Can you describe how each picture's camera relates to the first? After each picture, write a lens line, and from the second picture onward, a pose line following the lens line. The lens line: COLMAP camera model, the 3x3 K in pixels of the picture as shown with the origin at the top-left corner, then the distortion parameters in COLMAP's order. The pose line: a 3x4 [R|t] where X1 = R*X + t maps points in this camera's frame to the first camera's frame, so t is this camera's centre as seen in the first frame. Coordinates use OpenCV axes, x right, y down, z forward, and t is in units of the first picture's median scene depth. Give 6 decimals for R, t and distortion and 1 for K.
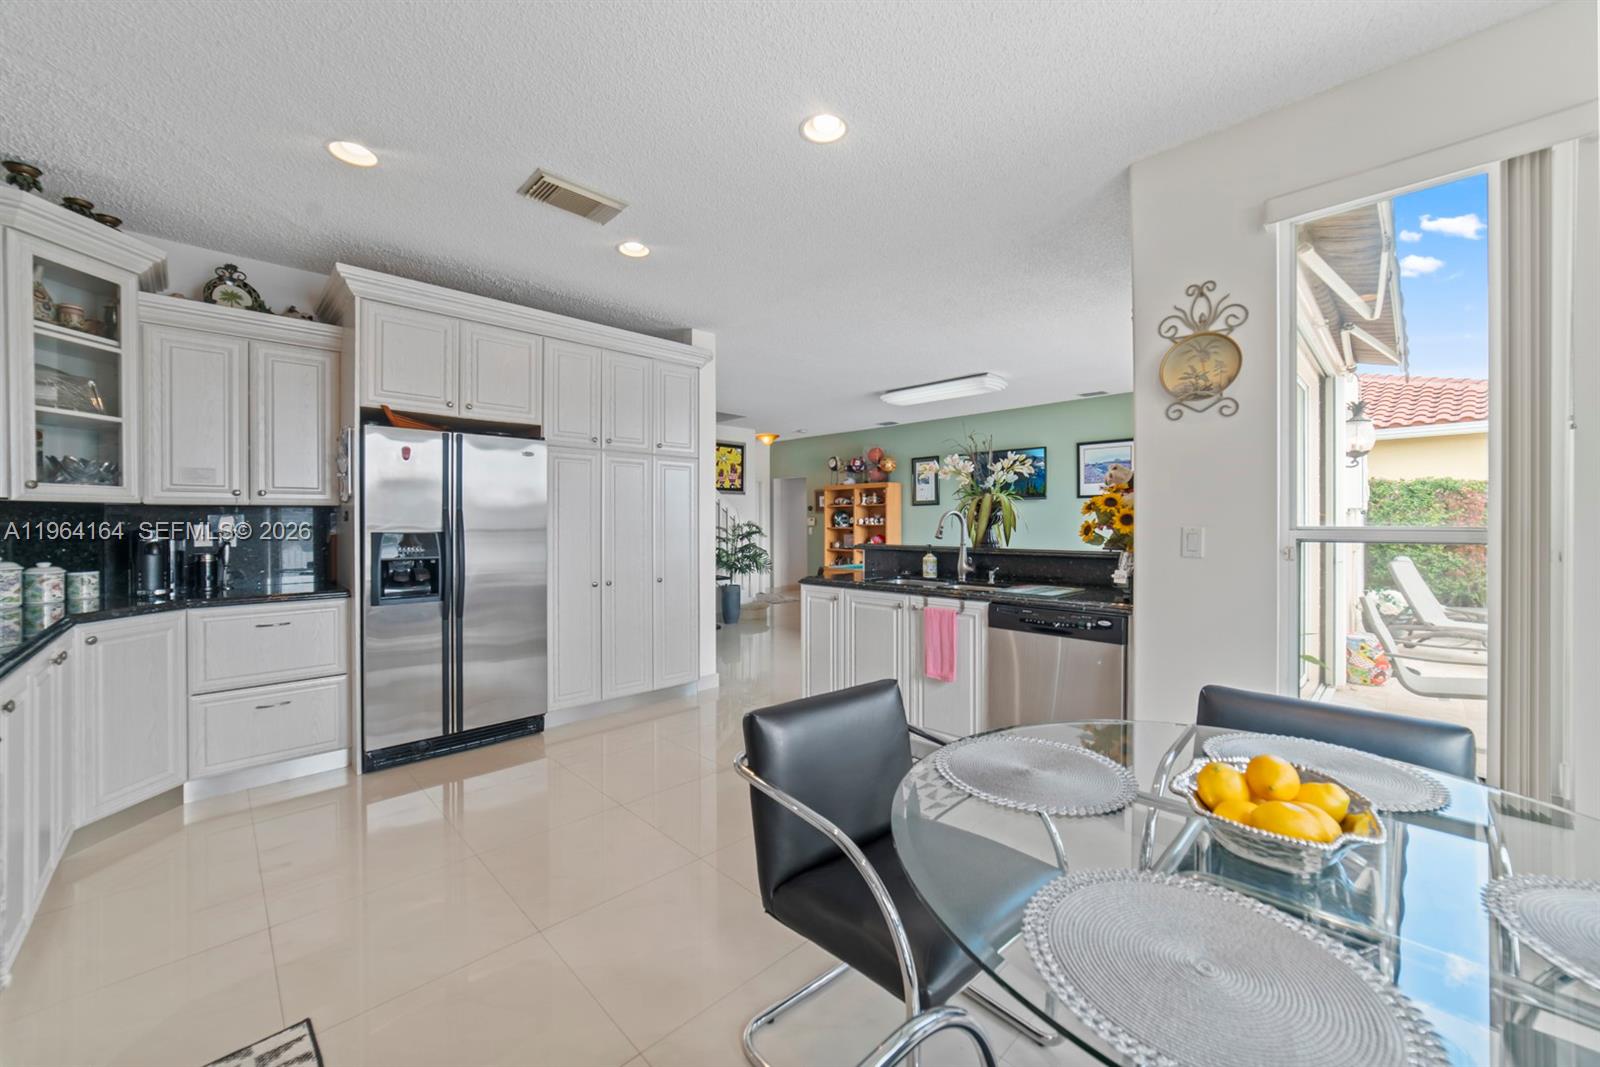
lens RADIAL K [[607.1, 0, 799.8], [0, 607.1, 526.9], [0, 0, 1]] dist [-0.015134, 0.000112]
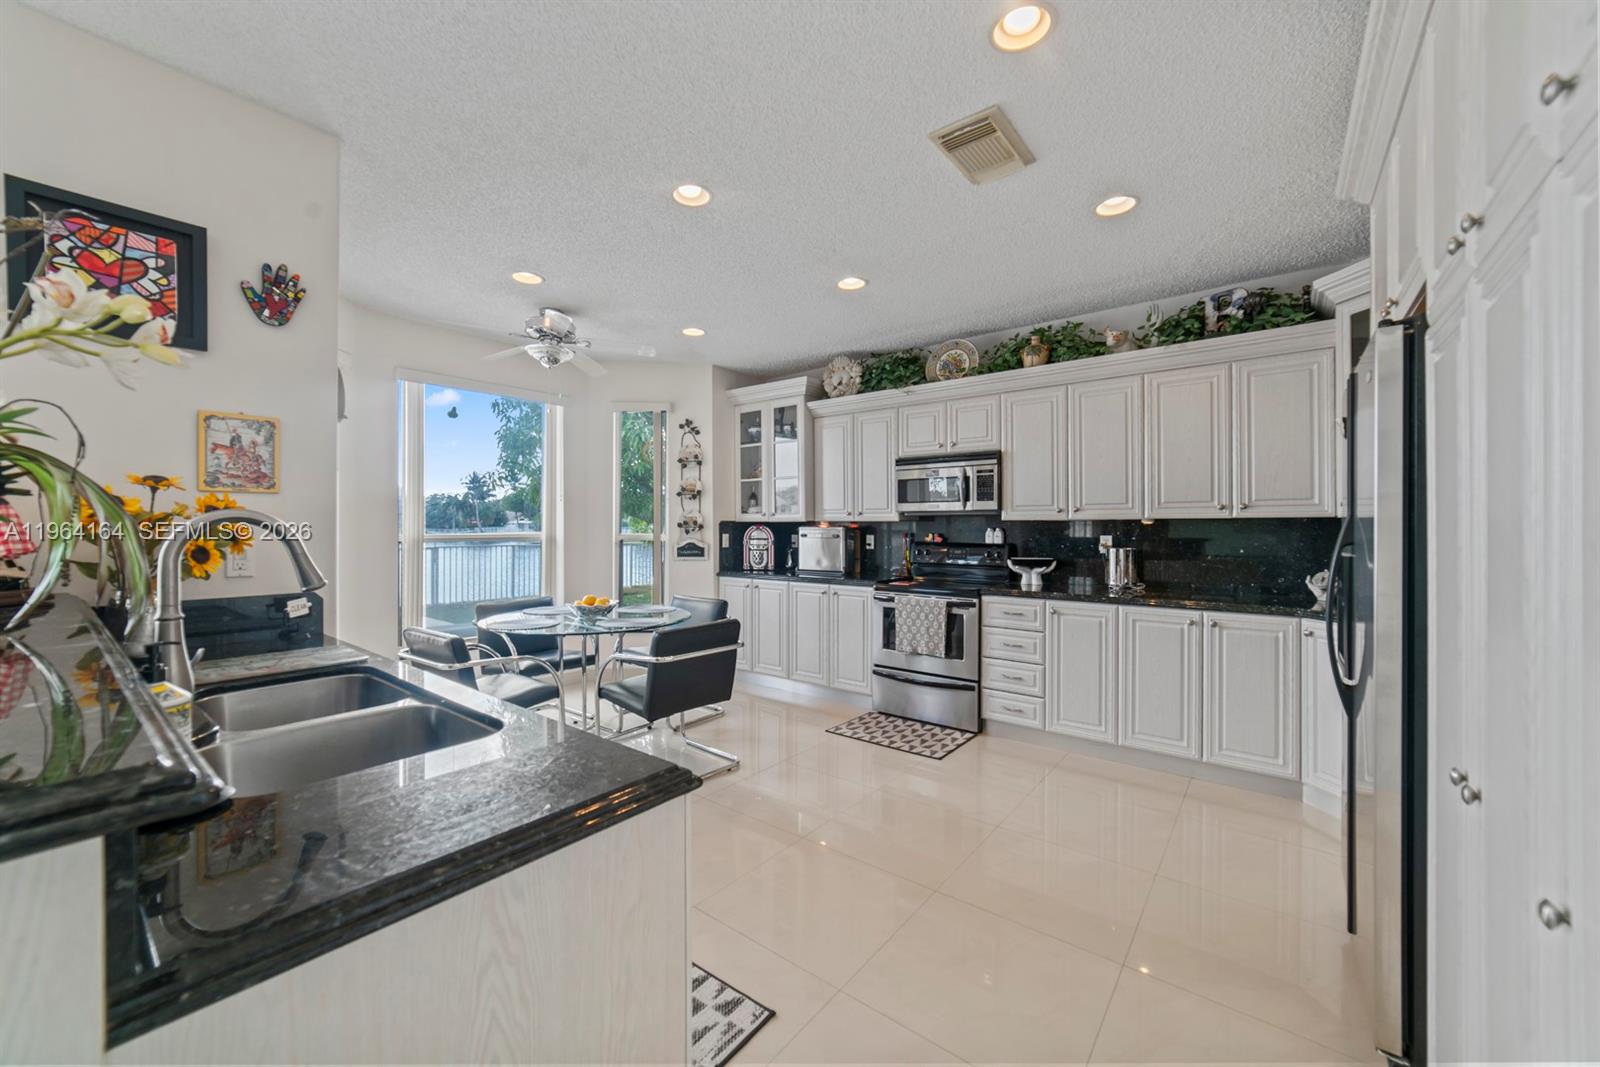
lens RADIAL K [[613.0, 0, 791.5], [0, 613.0, 527.0], [0, 0, 1]] dist [-0.020031, 0.000208]
pose [[-0.992747, 0.000608, -0.120220, -0.005343], [-0.000596, 0.999950, 0.009979, -0.020891], [0.120220, 0.009978, -0.992697, 1.356705]]
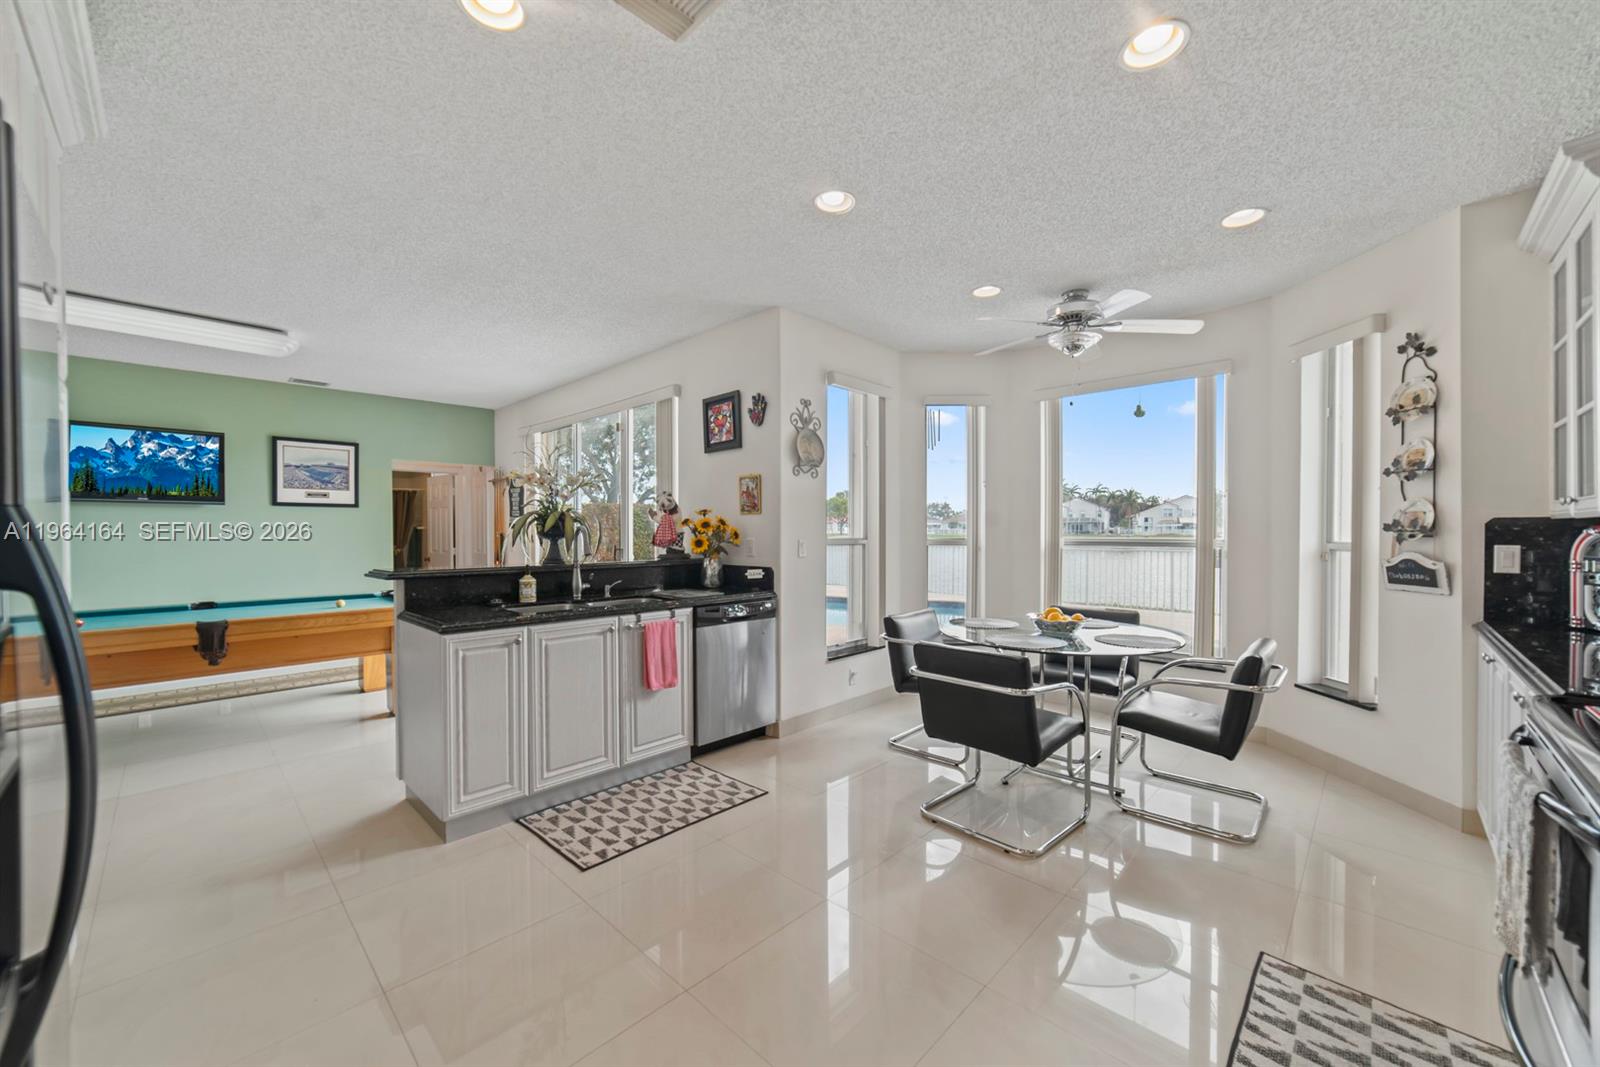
lens RADIAL K [[618.2, 0, 794.7], [0, 618.2, 536.6], [0, 0, 1]] dist [-0.006931, 0.000399]
pose [[-0.030149, -0.009438, 0.999501, -0.717832], [0.011387, 0.999887, 0.009785, -0.015326], [-0.999481, 0.011676, -0.030038, 0.692950]]
